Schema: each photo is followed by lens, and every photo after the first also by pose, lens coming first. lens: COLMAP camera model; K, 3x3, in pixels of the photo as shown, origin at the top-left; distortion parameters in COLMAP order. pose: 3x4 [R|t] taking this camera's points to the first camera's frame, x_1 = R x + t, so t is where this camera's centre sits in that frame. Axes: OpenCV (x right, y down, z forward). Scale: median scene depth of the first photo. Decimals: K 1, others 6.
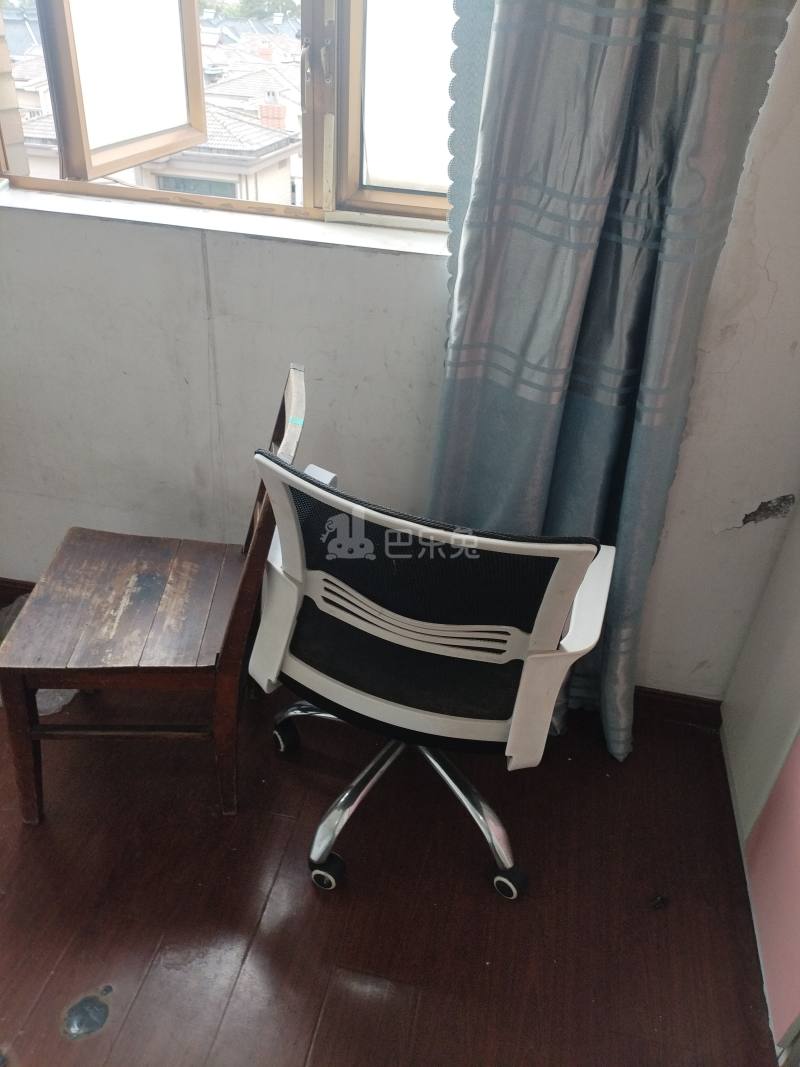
lens RADIAL K [[800.3, 0, 403.6], [0, 800.3, 529.1], [0, 0, 1]] dist [0.097307, -0.107085]
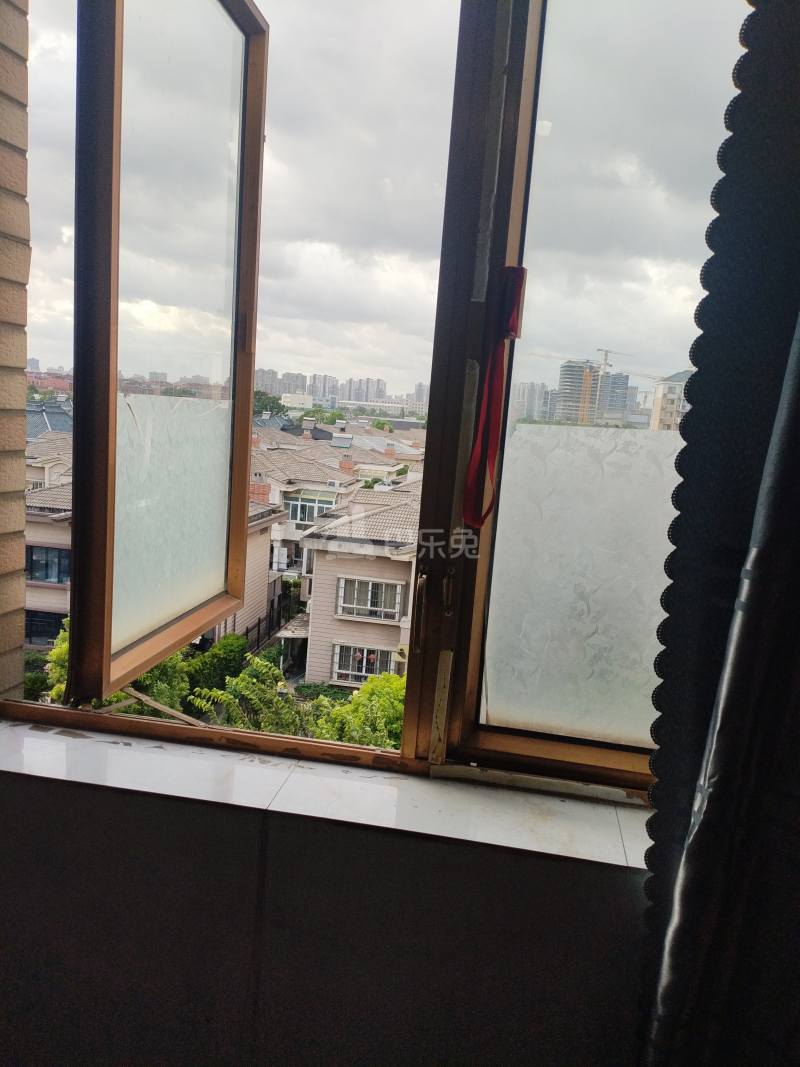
lens RADIAL K [[800.3, 0, 403.6], [0, 800.3, 529.1], [0, 0, 1]] dist [0.097307, -0.107085]
pose [[0.998976, 0.018187, 0.041421, -0.166078], [0.000309, 0.912862, -0.408268, -0.310175], [-0.045237, 0.407863, 0.911922, 0.279383]]
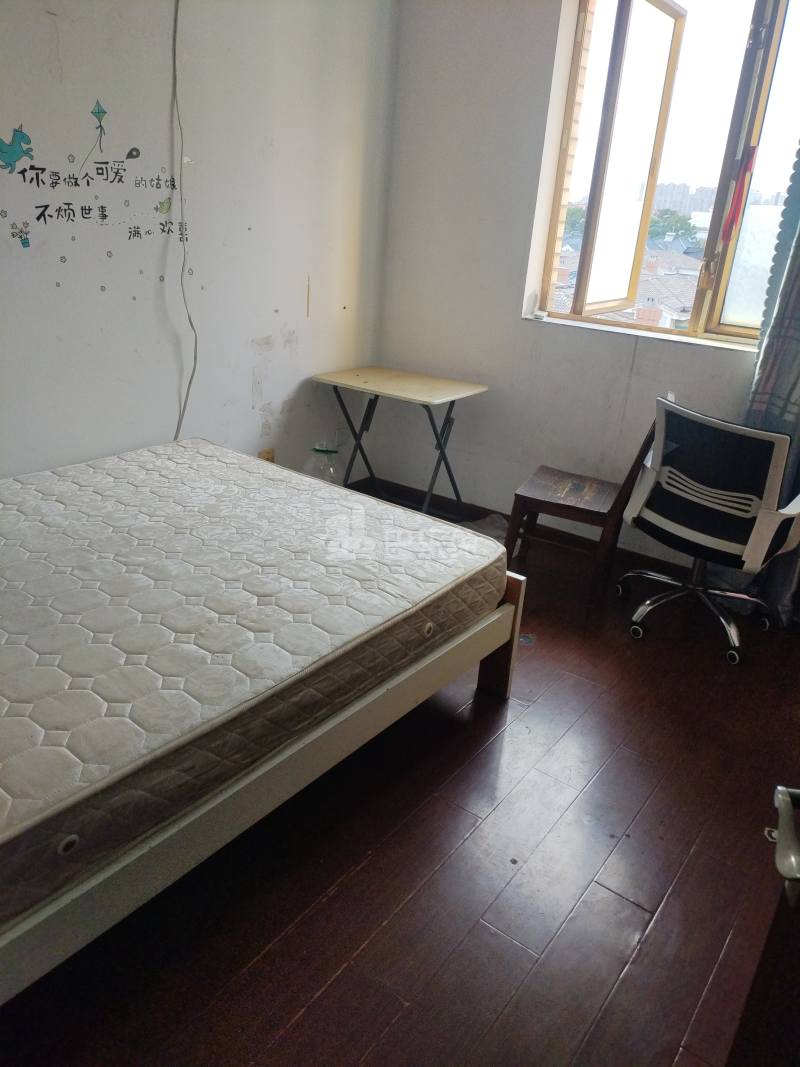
lens RADIAL K [[800.3, 0, 403.6], [0, 800.3, 529.1], [0, 0, 1]] dist [0.097307, -0.107085]
pose [[0.909339, 0.167590, -0.380810, 0.098697], [-0.243753, 0.956350, -0.161180, 0.649904], [0.337175, 0.239391, 0.910497, -1.099356]]
